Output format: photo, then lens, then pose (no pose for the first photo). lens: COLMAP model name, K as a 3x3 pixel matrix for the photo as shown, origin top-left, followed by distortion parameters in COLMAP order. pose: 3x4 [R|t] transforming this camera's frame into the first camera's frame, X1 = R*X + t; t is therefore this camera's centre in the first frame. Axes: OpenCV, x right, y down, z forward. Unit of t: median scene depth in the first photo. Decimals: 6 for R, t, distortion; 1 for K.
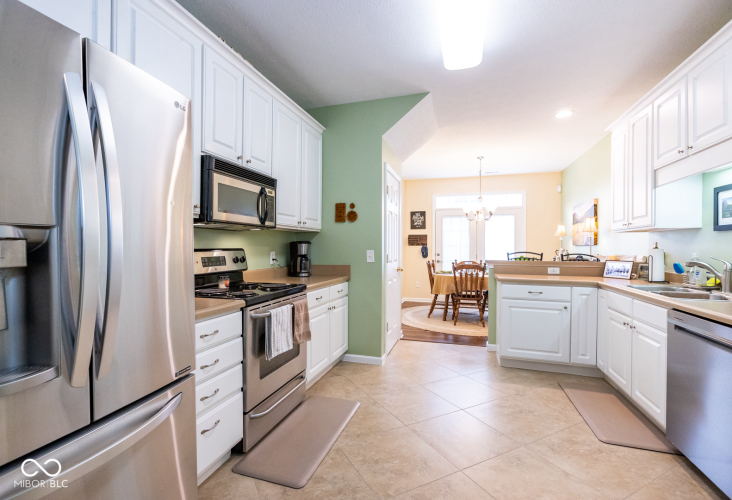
lens RADIAL K [[338.5, 0, 362.1], [0, 338.5, 247.4], [0, 0, 1]] dist [0.000931, 0.014420]
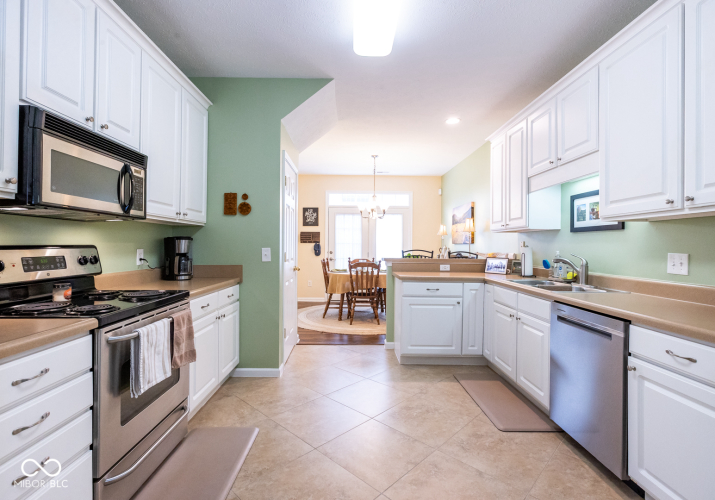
lens RADIAL K [[339.5, 0, 354.7], [0, 339.5, 245.1], [0, 0, 1]] dist [-0.001083, 0.007869]
pose [[0.951075, 0.004707, 0.308923, -0.040193], [-0.004778, 0.999988, -0.000526, 0.000587], [-0.308922, -0.000976, 0.951087, 0.115159]]
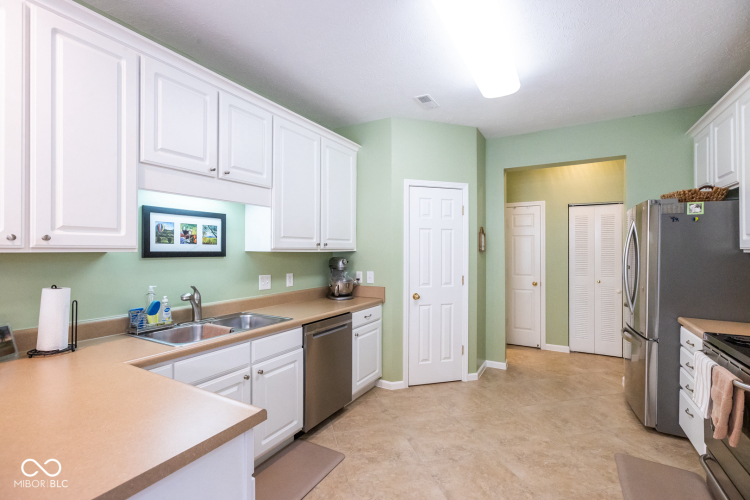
lens RADIAL K [[337.5, 0, 373.3], [0, 337.5, 249.0], [0, 0, 1]] dist [-0.013085, 0.011468]
pose [[-0.975559, -0.004637, 0.219687, 0.301036], [-0.005482, 0.999980, -0.003234, -0.065839], [-0.219667, -0.004359, -0.975565, 1.588187]]
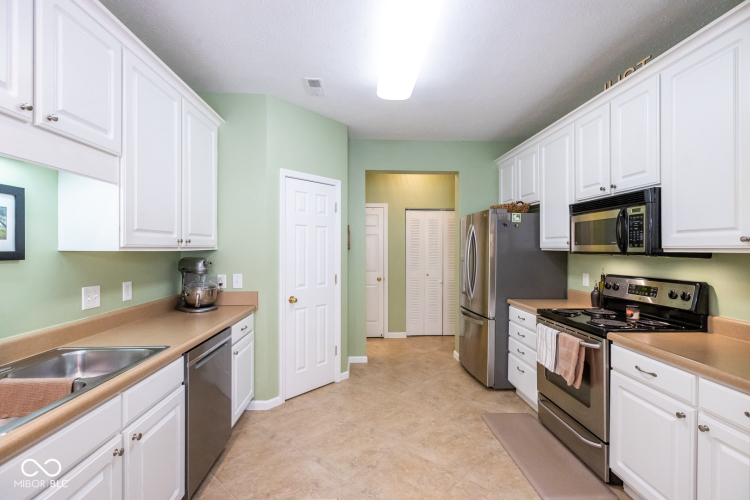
lens RADIAL K [[337.5, 0, 373.3], [0, 337.5, 249.0], [0, 0, 1]] dist [-0.013085, 0.011468]
pose [[-0.938993, -0.004763, -0.343902, 0.560194], [-0.005476, 0.999984, 0.001103, -0.067435], [0.343892, 0.002918, -0.939005, 1.483631]]
